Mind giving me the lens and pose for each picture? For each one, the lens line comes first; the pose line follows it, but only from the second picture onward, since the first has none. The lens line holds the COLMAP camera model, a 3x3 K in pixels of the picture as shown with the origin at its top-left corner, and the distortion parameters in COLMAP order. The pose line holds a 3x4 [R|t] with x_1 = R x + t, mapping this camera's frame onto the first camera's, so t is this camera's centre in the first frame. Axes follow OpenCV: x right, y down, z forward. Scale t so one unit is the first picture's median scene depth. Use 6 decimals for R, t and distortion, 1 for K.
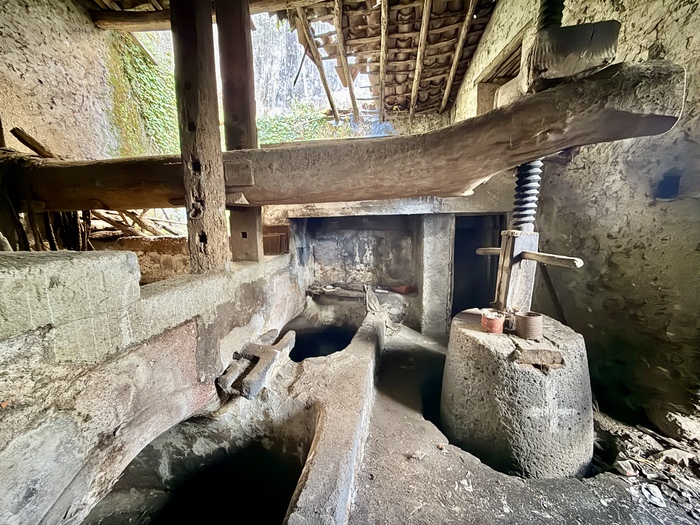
lens RADIAL K [[277.9, 0, 349.0], [0, 277.9, 263.1], [0, 0, 1]] dist [0.000186, -0.000338]
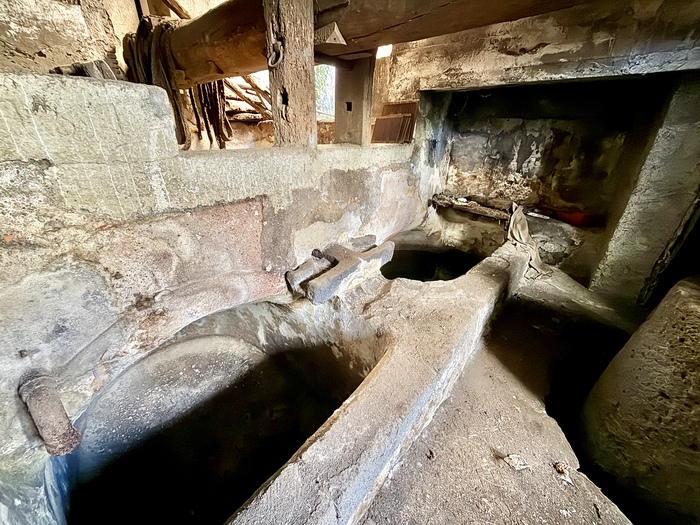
lens RADIAL K [[277.9, 0, 350.2], [0, 277.9, 261.6], [0, 0, 1]] dist [0.000186, -0.000338]
pose [[0.868003, 0.240098, -0.434653, 0.072457], [-0.102698, 0.943207, 0.315932, 0.072200], [0.485823, -0.229592, 0.843365, 0.317639]]
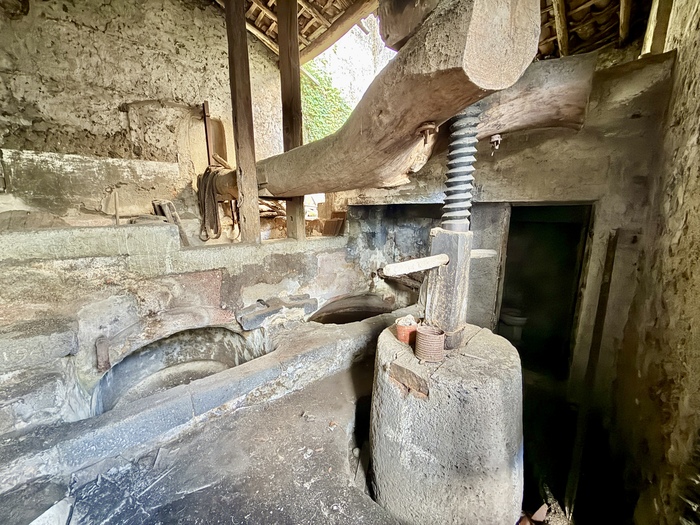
lens RADIAL K [[277.9, 0, 351.7], [0, 277.9, 262.7], [0, 0, 1]] dist [0.000186, -0.000338]
pose [[0.761910, 0.143867, -0.631503, 0.864626], [-0.107642, 0.989585, 0.095574, -0.062070], [0.638676, -0.004843, 0.769460, 0.194752]]
